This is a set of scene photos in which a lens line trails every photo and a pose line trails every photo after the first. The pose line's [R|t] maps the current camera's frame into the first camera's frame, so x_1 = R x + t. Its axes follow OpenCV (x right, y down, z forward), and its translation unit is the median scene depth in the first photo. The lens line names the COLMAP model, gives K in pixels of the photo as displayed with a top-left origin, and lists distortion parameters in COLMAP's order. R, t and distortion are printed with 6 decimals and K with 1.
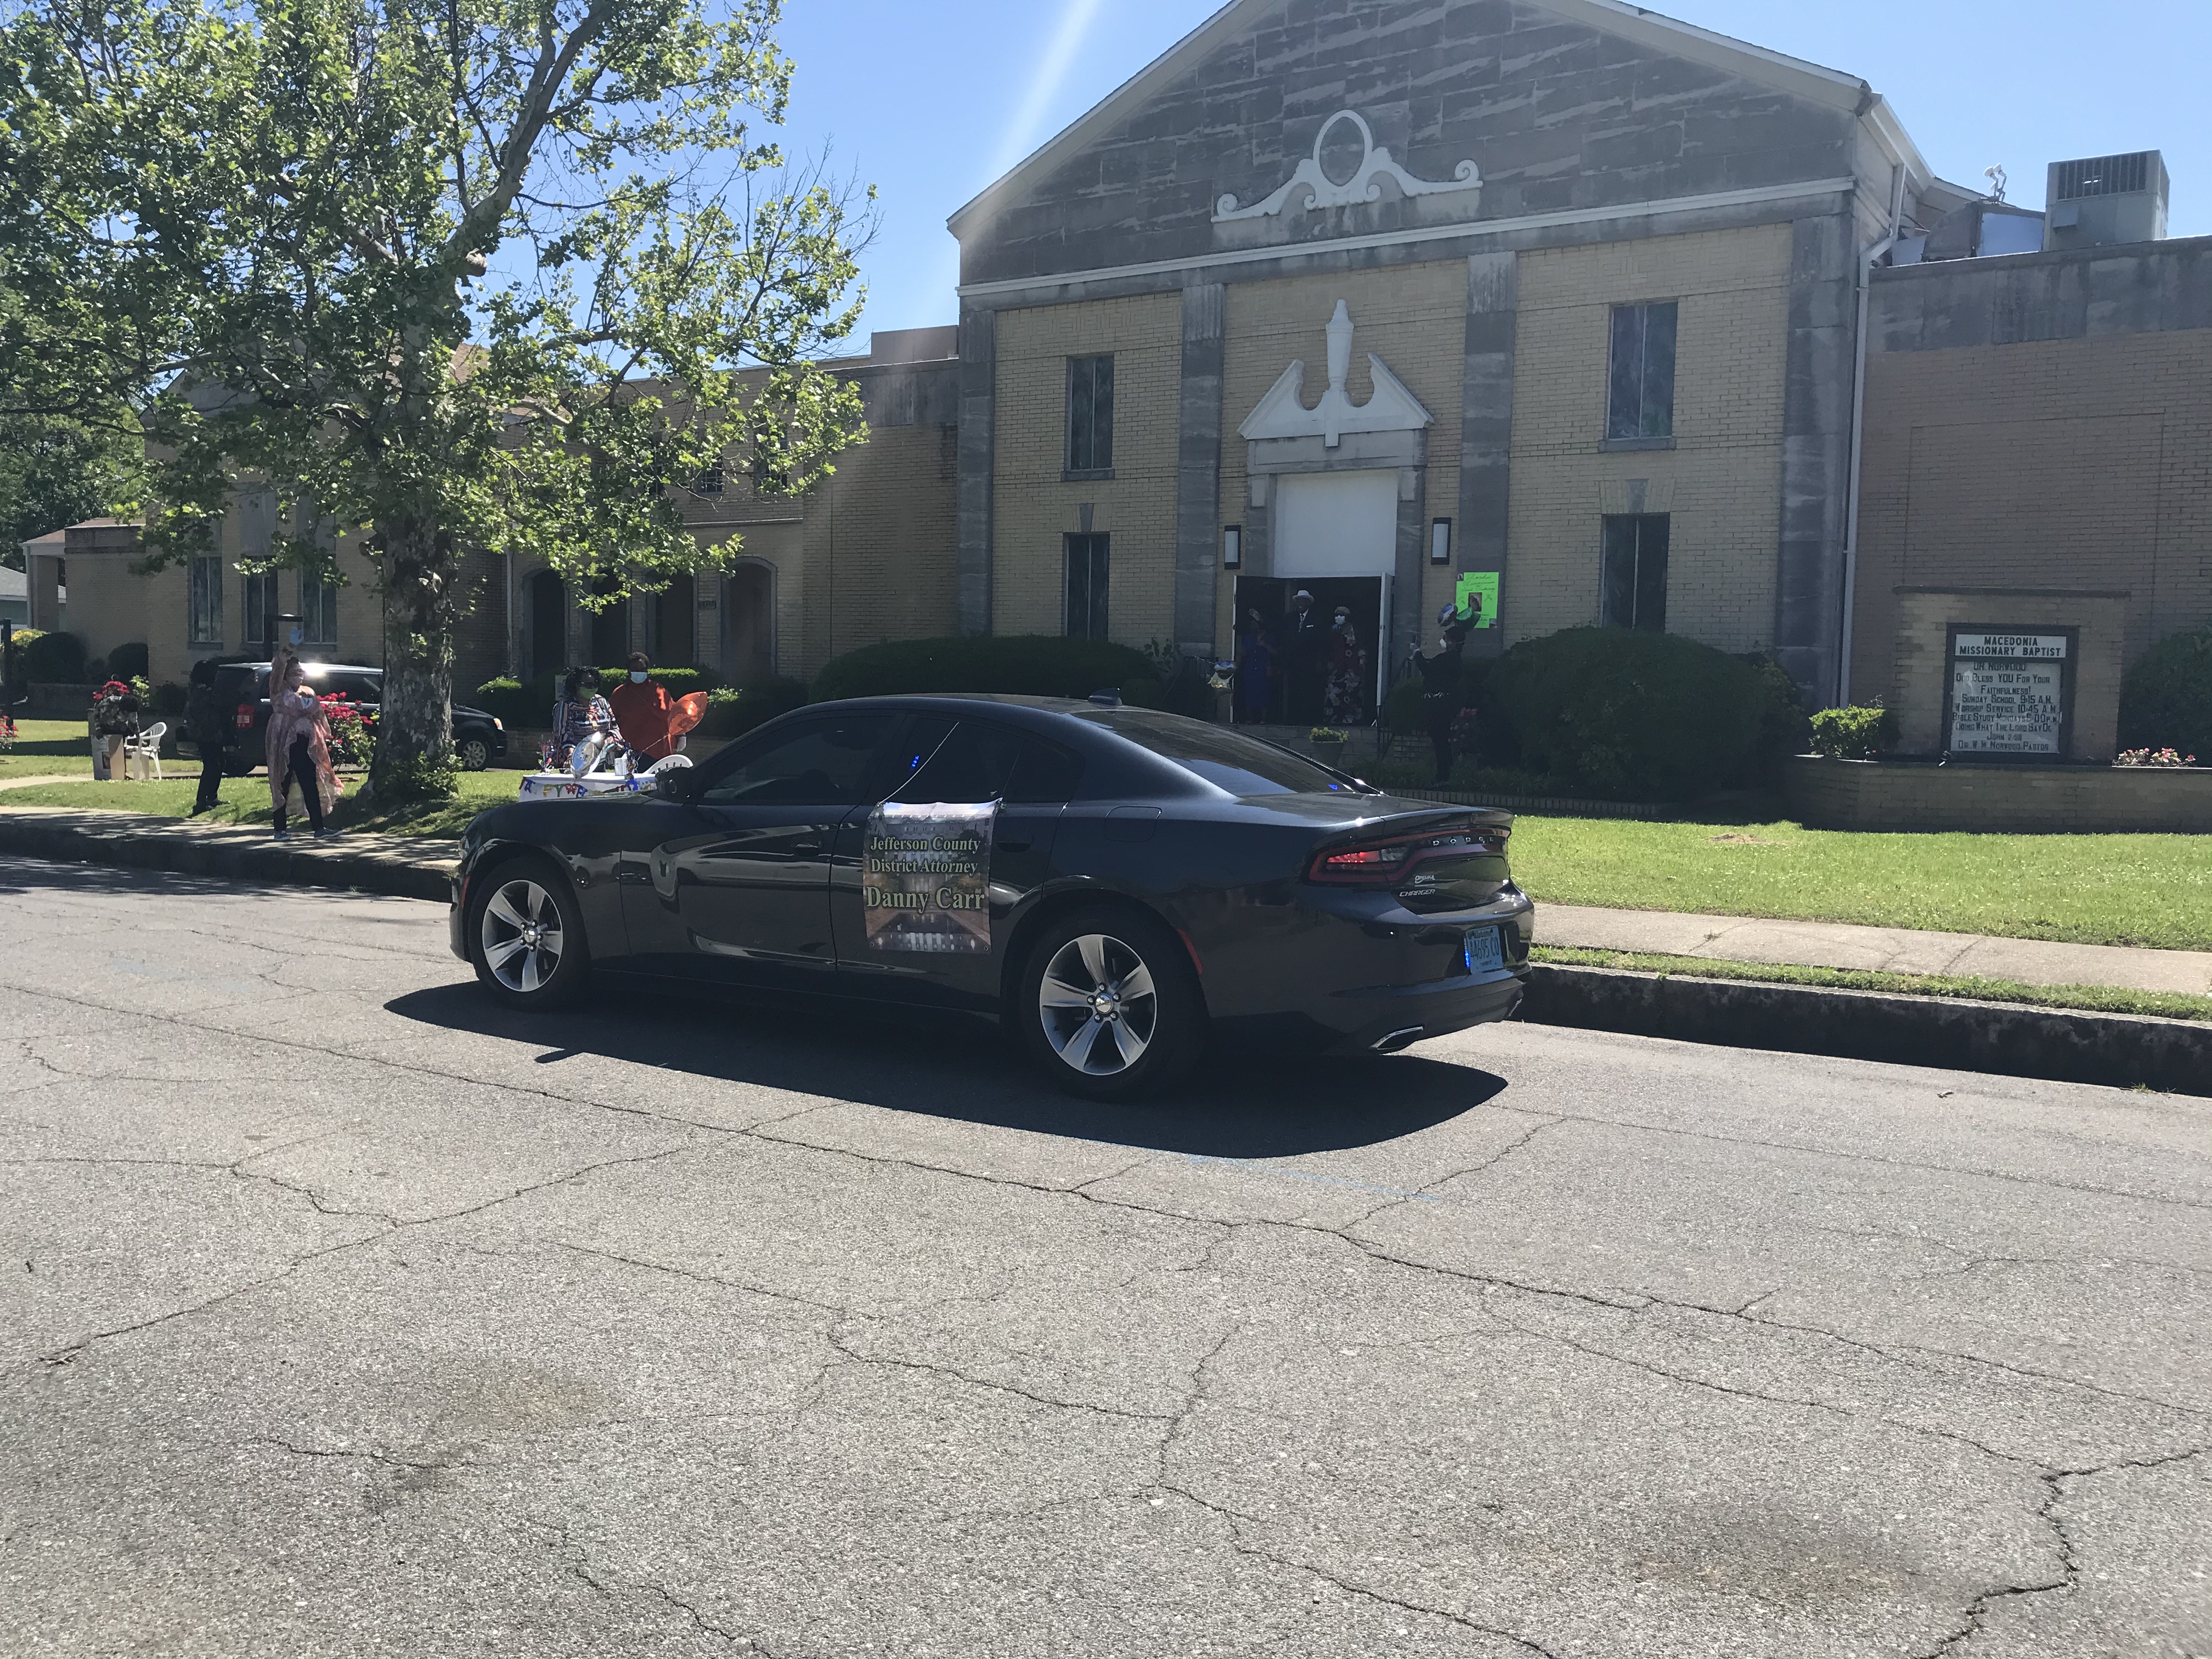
lens RADIAL K [[1845.2, 0, 1115.1], [0, 1845.2, 797.3], [0, 0, 1]] dist [-0.002782, 0.027033]
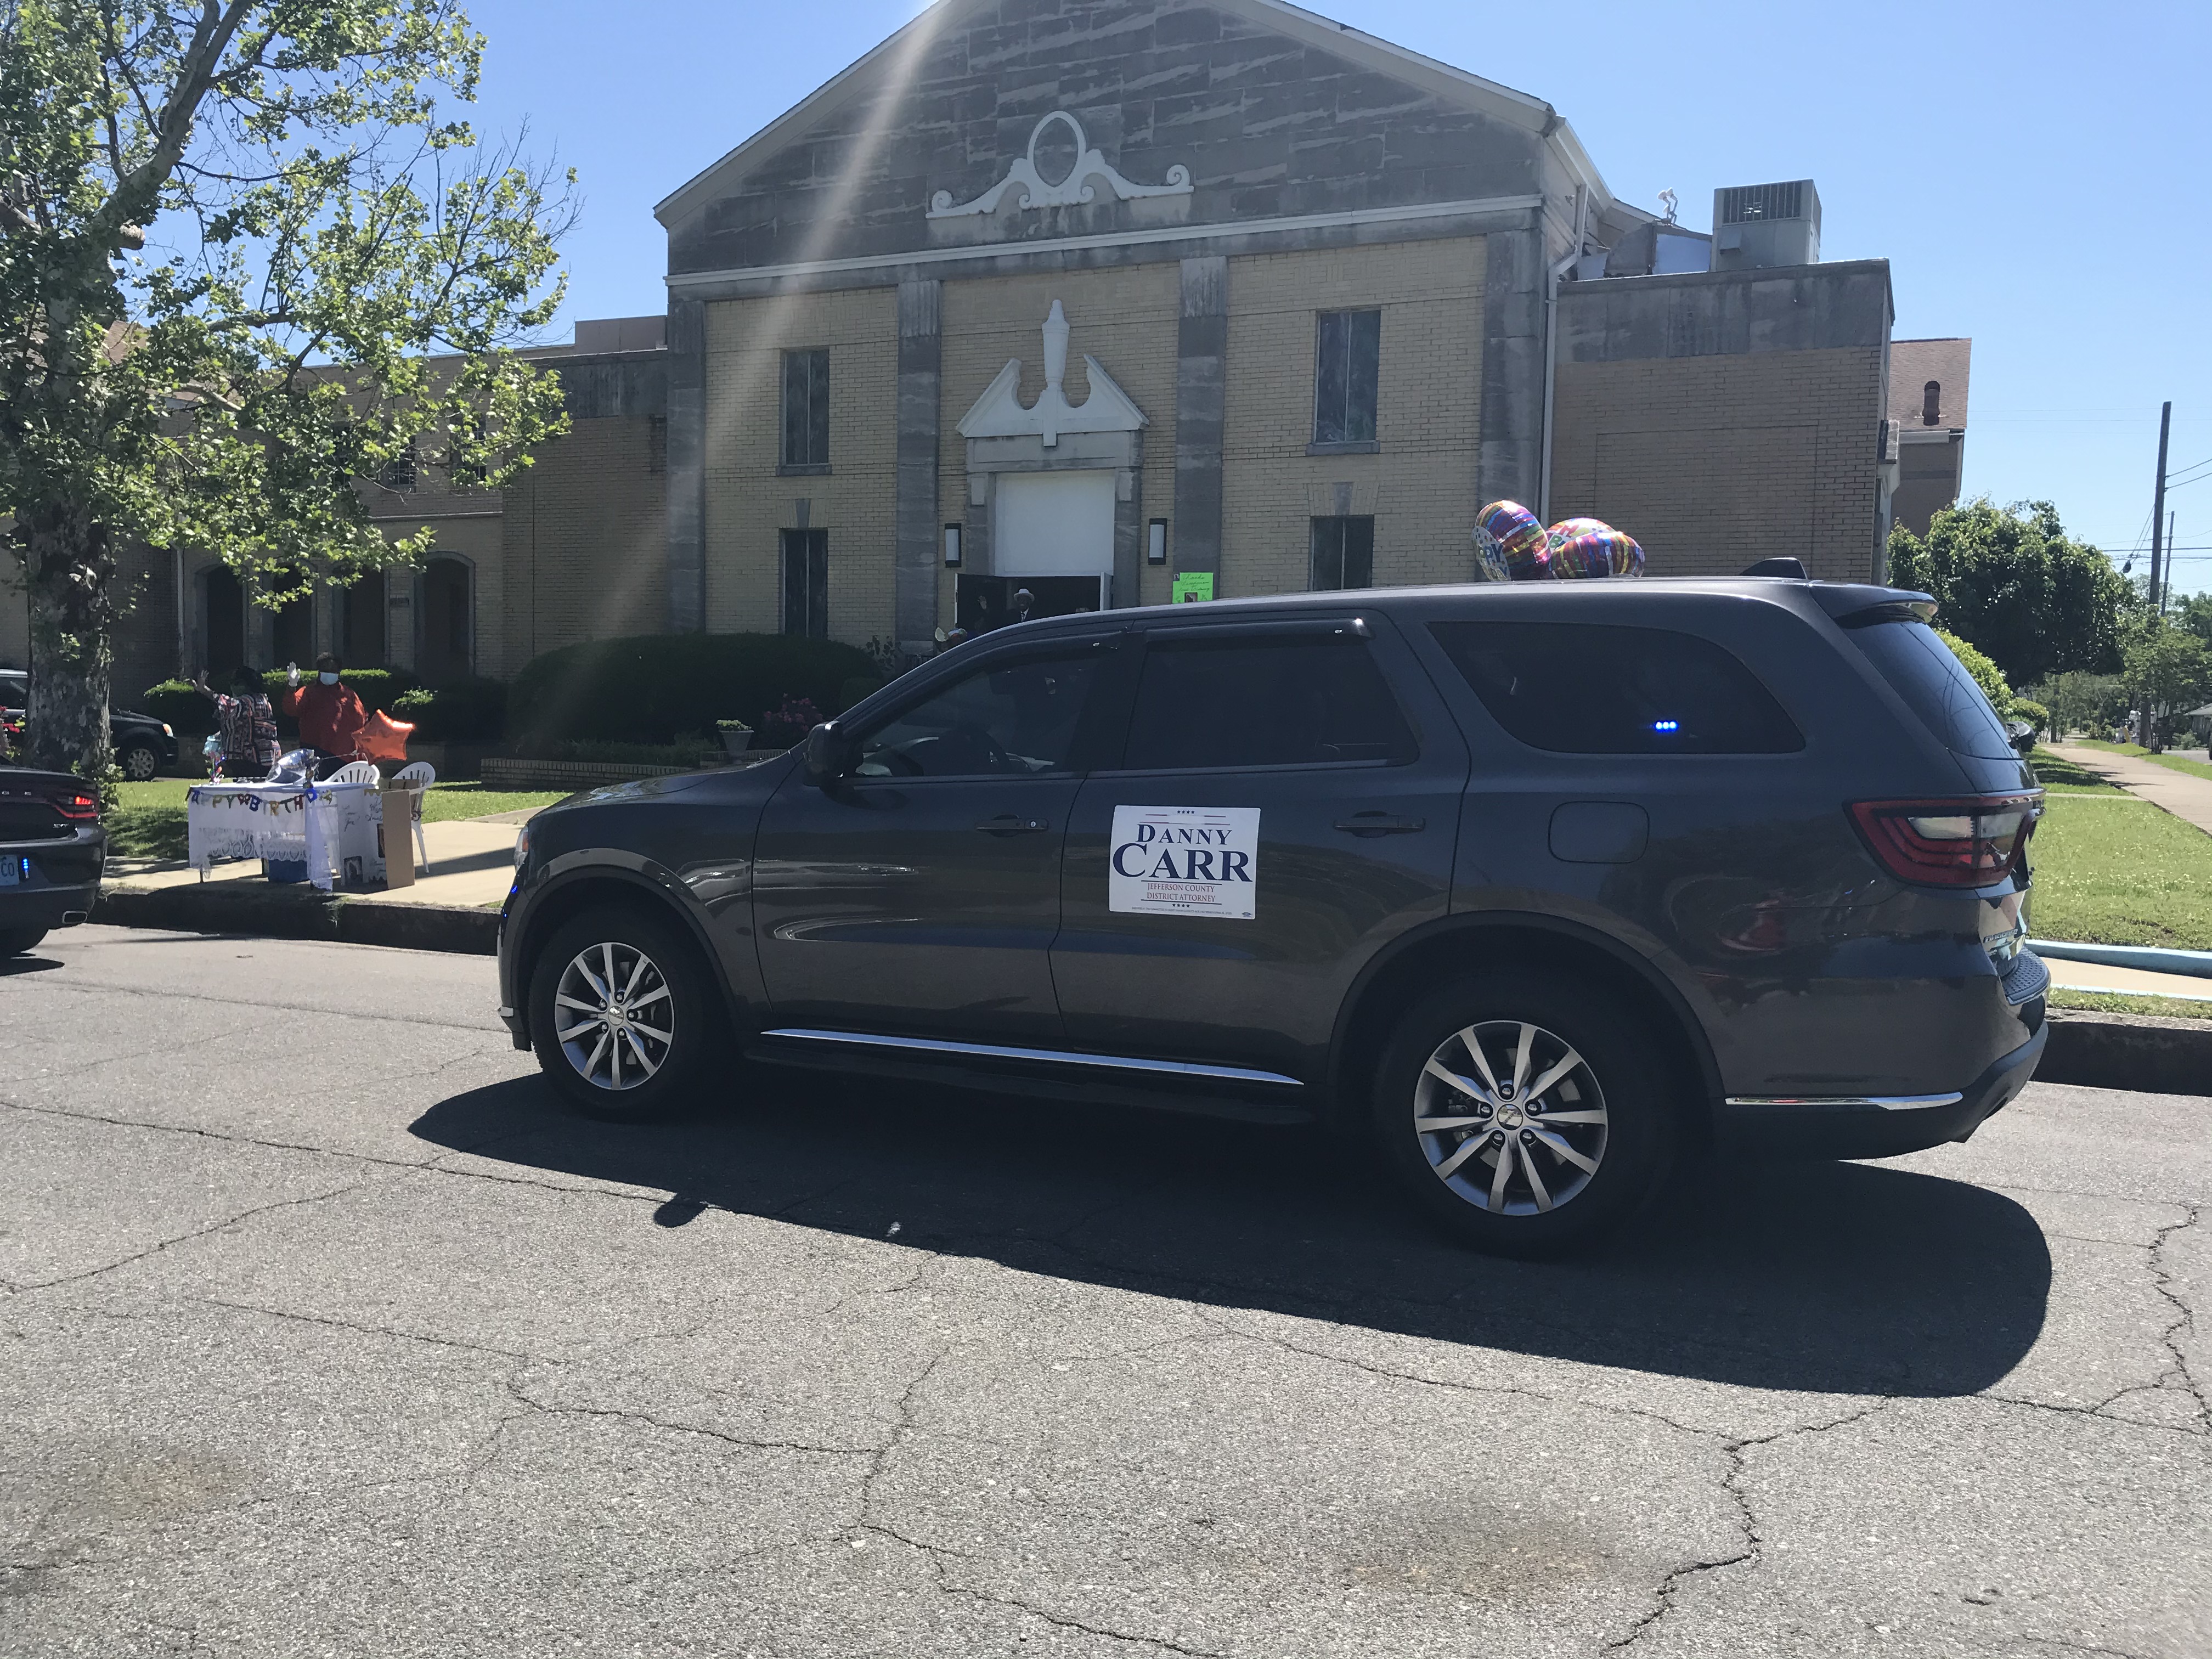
lens RADIAL K [[1817.4, 0, 1103.7], [0, 1817.4, 818.7], [0, 0, 1]] dist [0.003970, 0.010760]
pose [[0.990000, -0.015830, 0.140177, 0.005998], [0.013786, 0.999784, 0.015543, -0.002085], [-0.140393, -0.013455, 0.990004, 0.014019]]
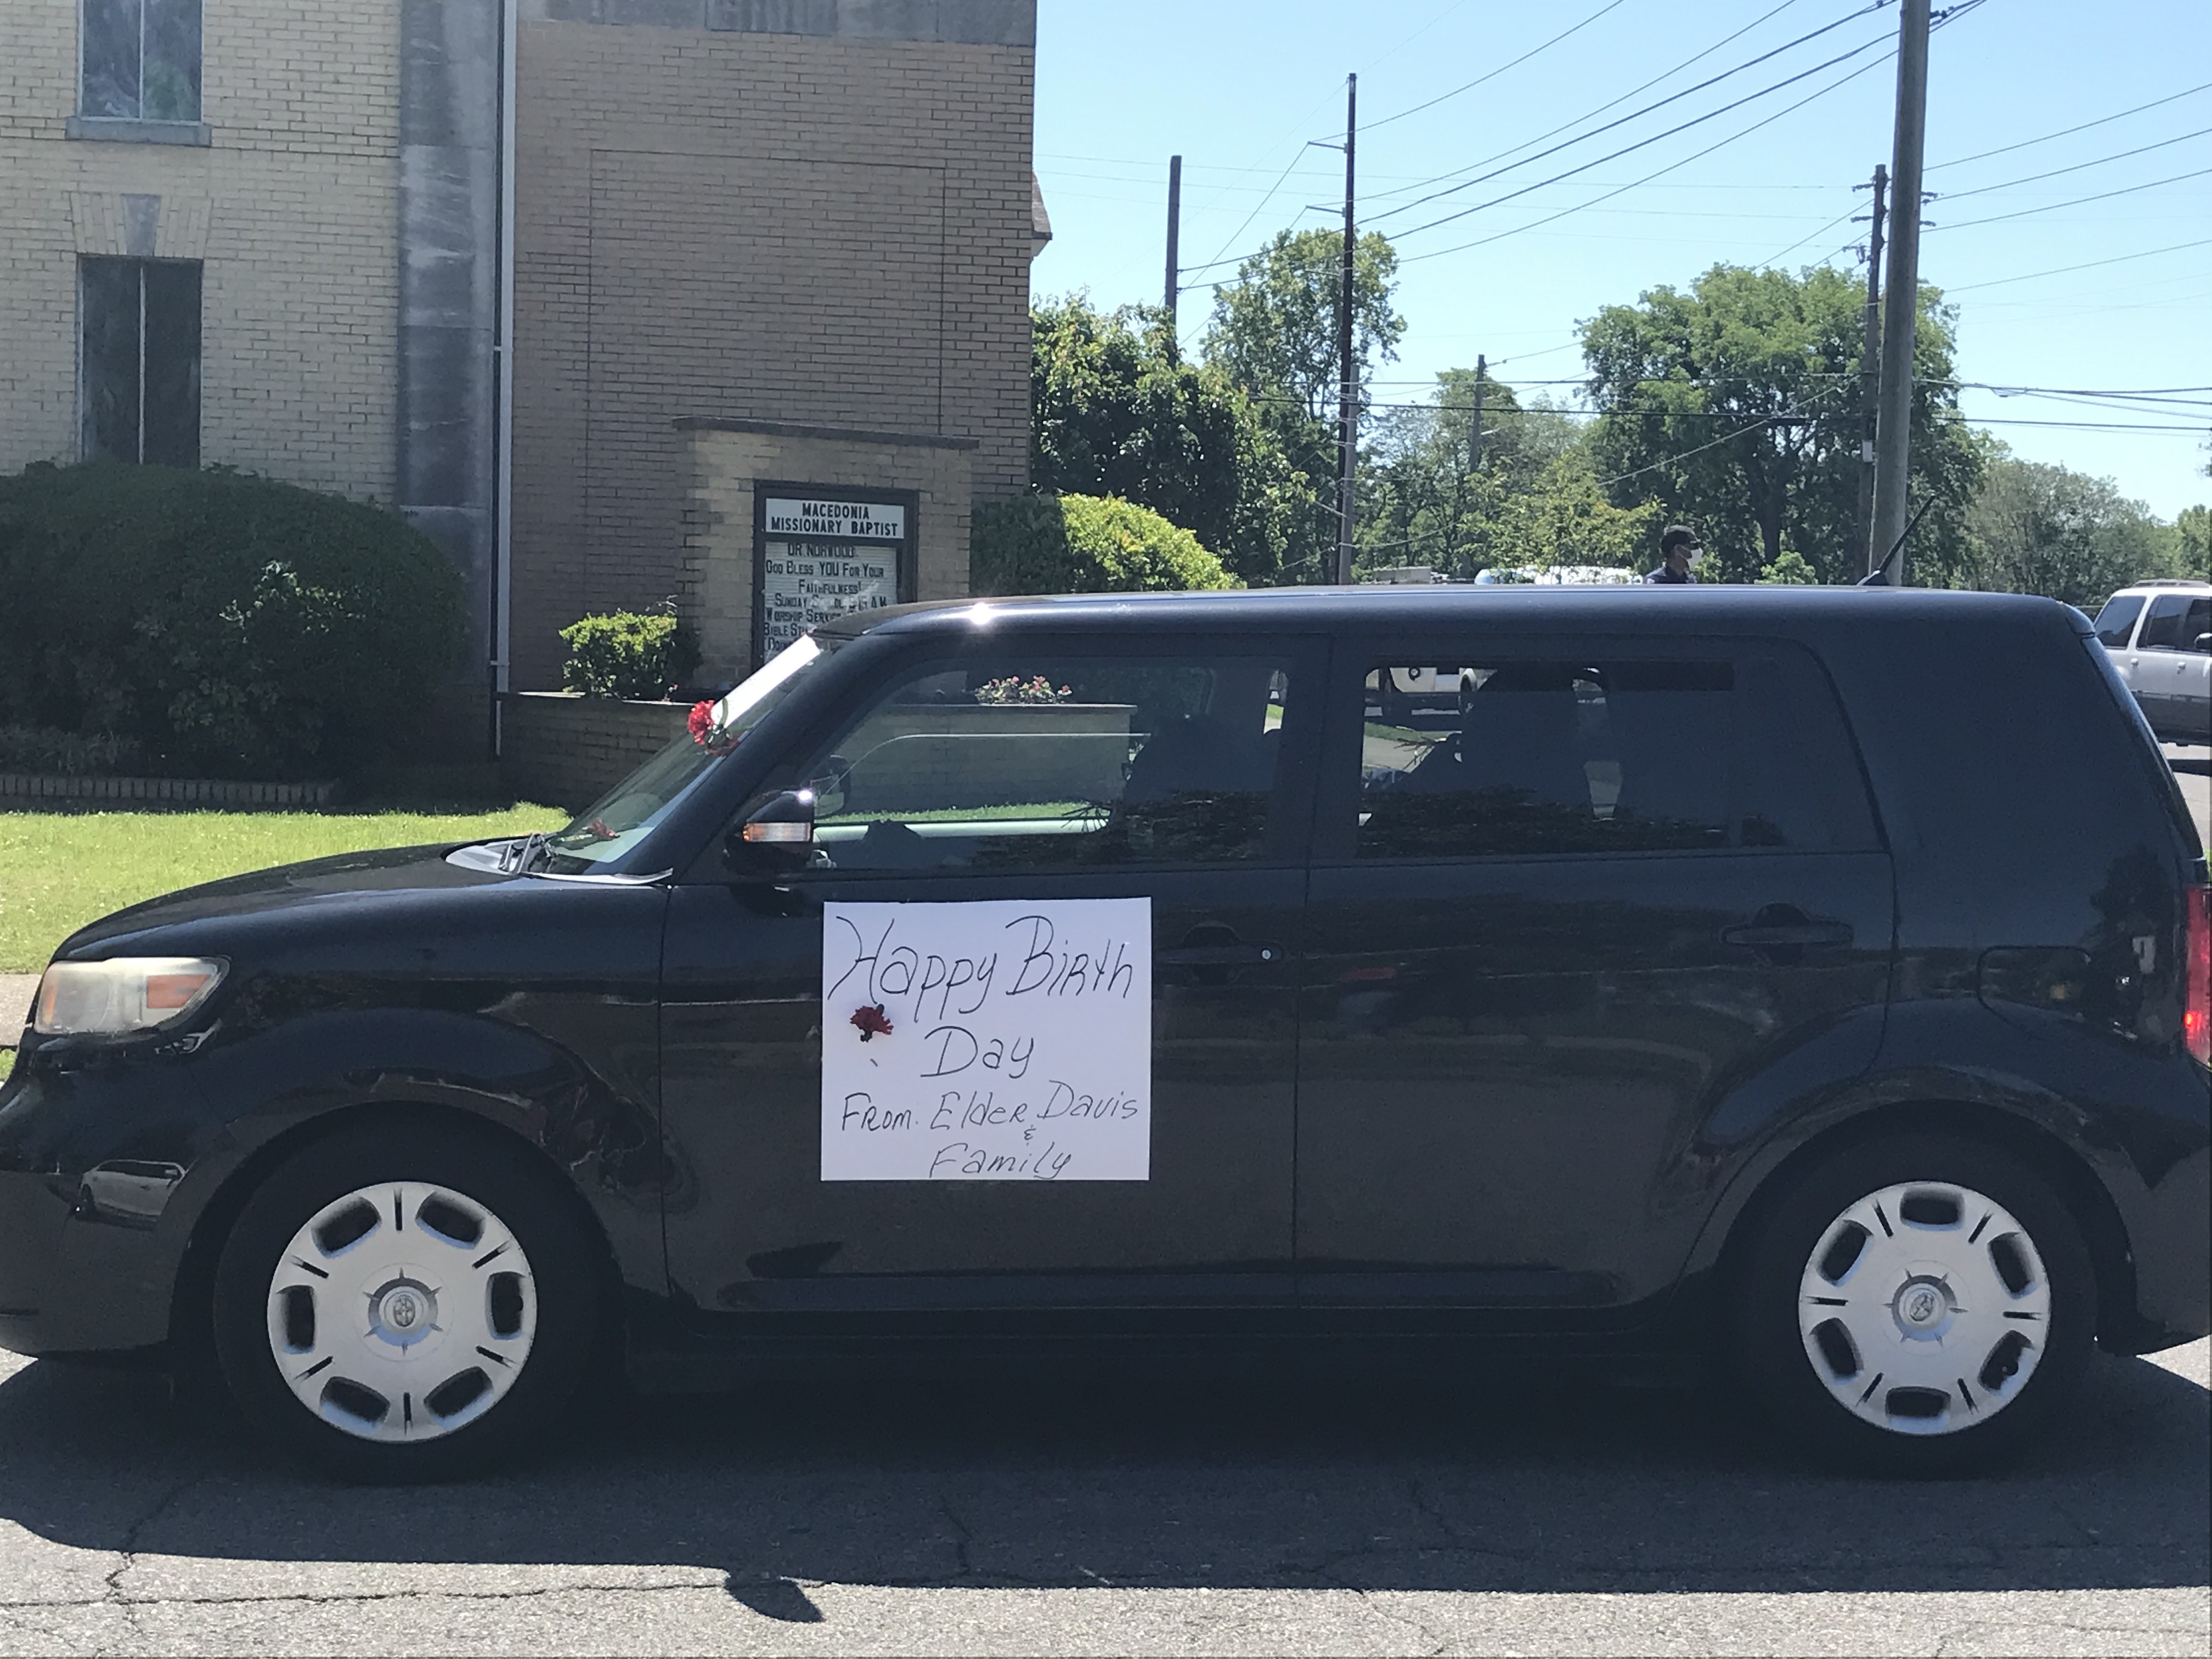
lens RADIAL K [[3268.9, 0, 1106.0], [0, 3268.9, 829.5], [0, 0, 1]] dist [0.034885, -0.026402]
pose [[0.764344, -0.039855, 0.643576, -0.188836], [0.023741, 0.999151, 0.033679, -0.011276], [-0.644371, -0.010463, 0.764641, 0.080370]]
